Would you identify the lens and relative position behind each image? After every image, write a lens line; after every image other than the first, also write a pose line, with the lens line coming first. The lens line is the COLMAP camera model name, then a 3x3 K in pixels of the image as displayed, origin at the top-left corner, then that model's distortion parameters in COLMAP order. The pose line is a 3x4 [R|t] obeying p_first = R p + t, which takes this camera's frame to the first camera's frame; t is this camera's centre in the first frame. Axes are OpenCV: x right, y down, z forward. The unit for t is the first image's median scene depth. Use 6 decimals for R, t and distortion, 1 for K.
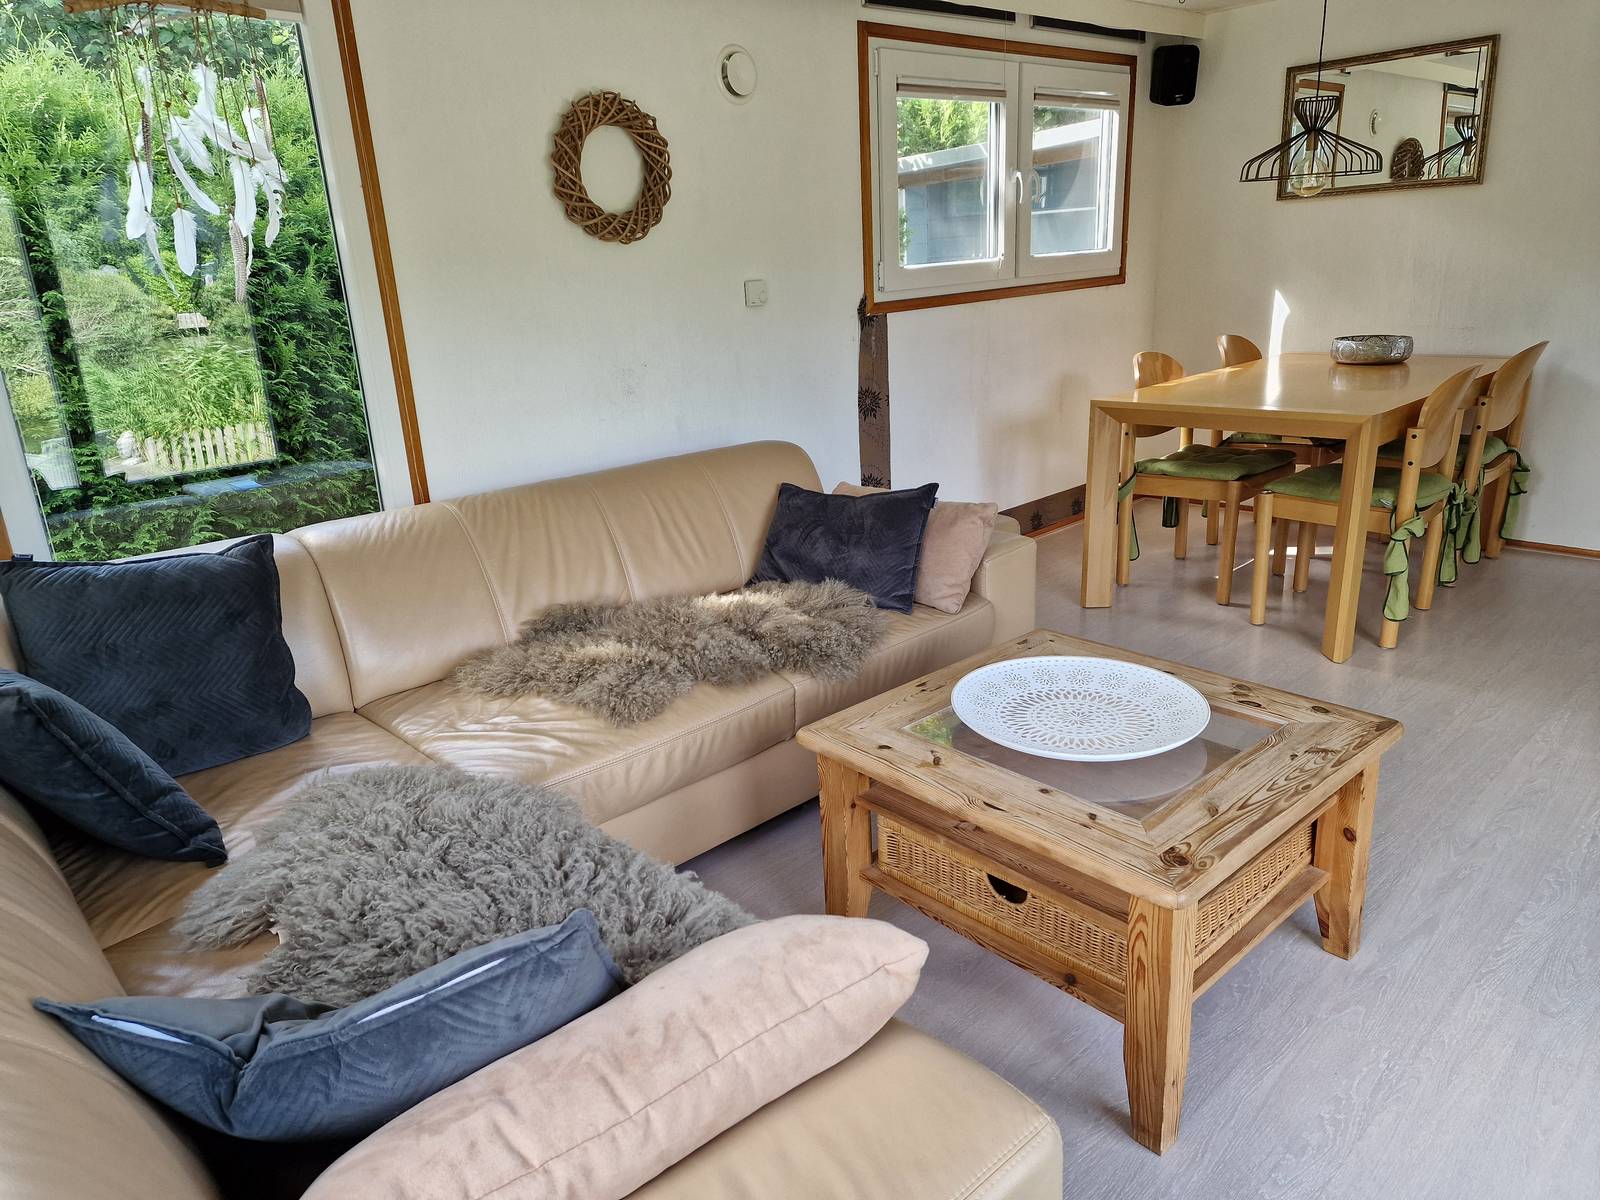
lens RADIAL K [[1078.8, 0, 800.0], [0, 1078.8, 600.0], [0, 0, 1]] dist [0.087914, -0.082582]
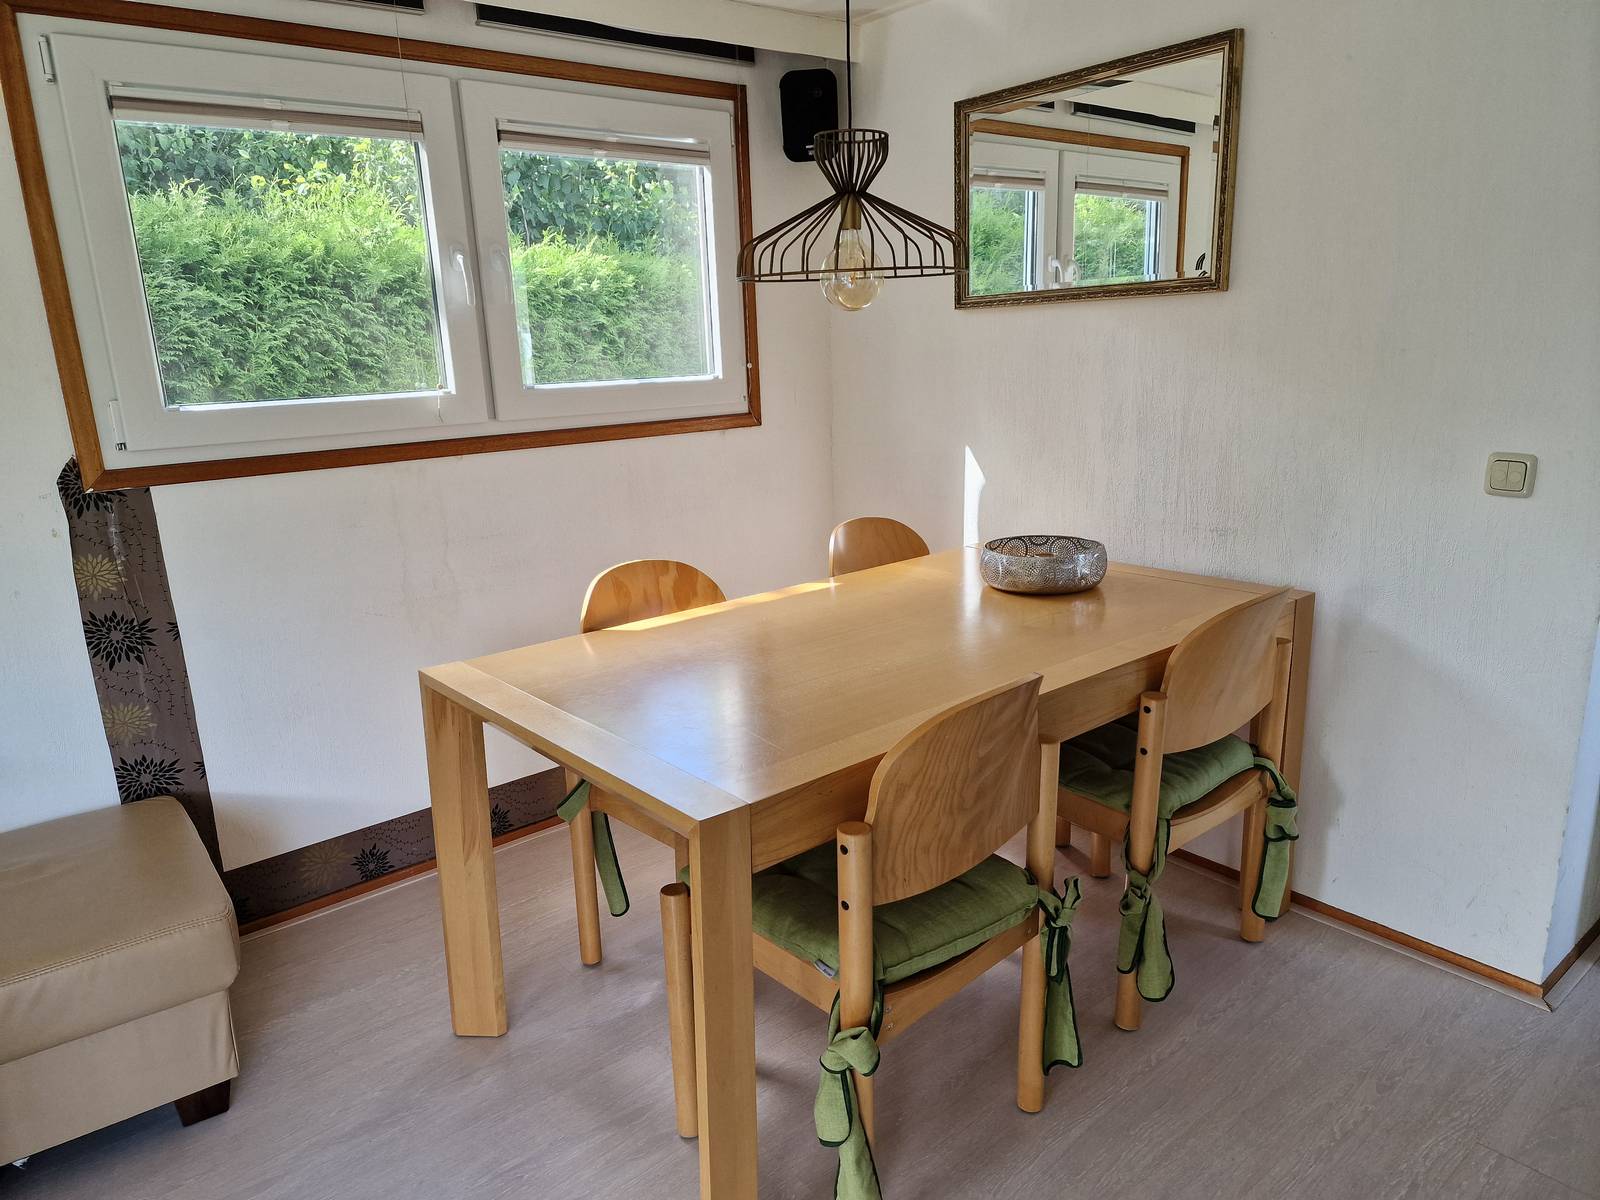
lens RADIAL K [[1091.7, 0, 798.0], [0, 1091.7, 618.0], [0, 0, 1]] dist [0.012822, 0.002853]
pose [[0.997527, 0.033934, -0.061543, 0.417887], [-0.037223, 0.997894, -0.053115, -0.161783], [0.059611, 0.055274, 0.996690, 0.409921]]
